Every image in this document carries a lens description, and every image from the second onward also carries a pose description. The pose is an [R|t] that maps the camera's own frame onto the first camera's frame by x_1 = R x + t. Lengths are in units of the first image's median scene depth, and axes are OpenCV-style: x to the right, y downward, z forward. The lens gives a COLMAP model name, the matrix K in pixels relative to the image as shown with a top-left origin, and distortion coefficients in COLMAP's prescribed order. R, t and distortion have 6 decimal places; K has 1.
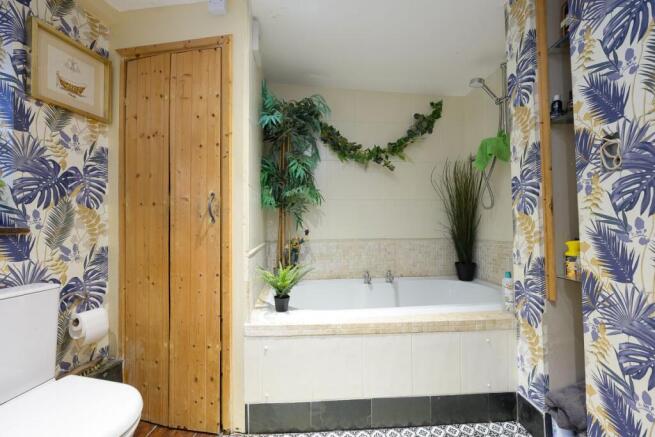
lens RADIAL K [[259.7, 0, 329.1], [0, 259.7, 219.6], [0, 0, 1]] dist [-0.008234, 0.001051]
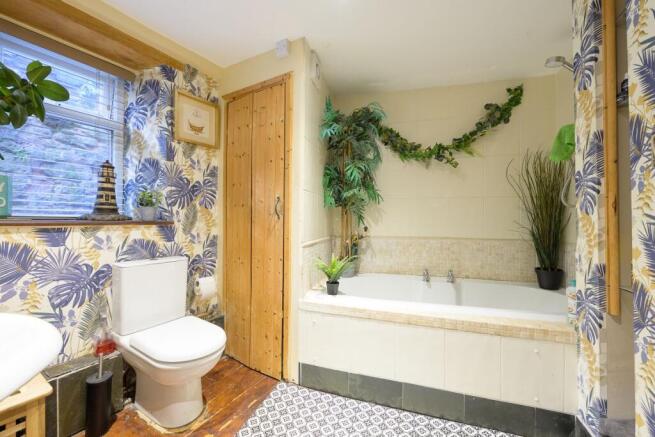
lens RADIAL K [[259.7, 0, 328.4], [0, 259.7, 219.3], [0, 0, 1]] dist [-0.008234, 0.001051]
pose [[0.931181, 0.012324, -0.364350, 0.264005], [-0.007947, 0.999877, 0.013510, -0.008197], [0.364471, -0.009685, 0.931164, -0.126214]]
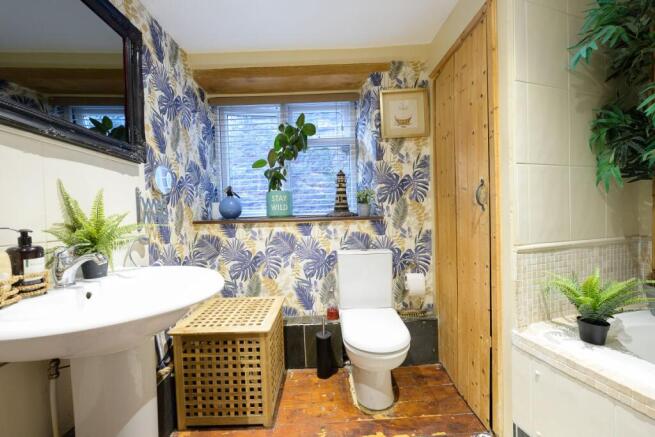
lens RADIAL K [[259.7, 0, 328.4], [0, 259.7, 220.0], [0, 0, 1]] dist [-0.008234, 0.001051]
pose [[0.171140, 0.018073, -0.985081, 0.392025], [0.043544, 0.998716, 0.025888, -0.003361], [0.984284, -0.047325, 0.170133, 0.280771]]
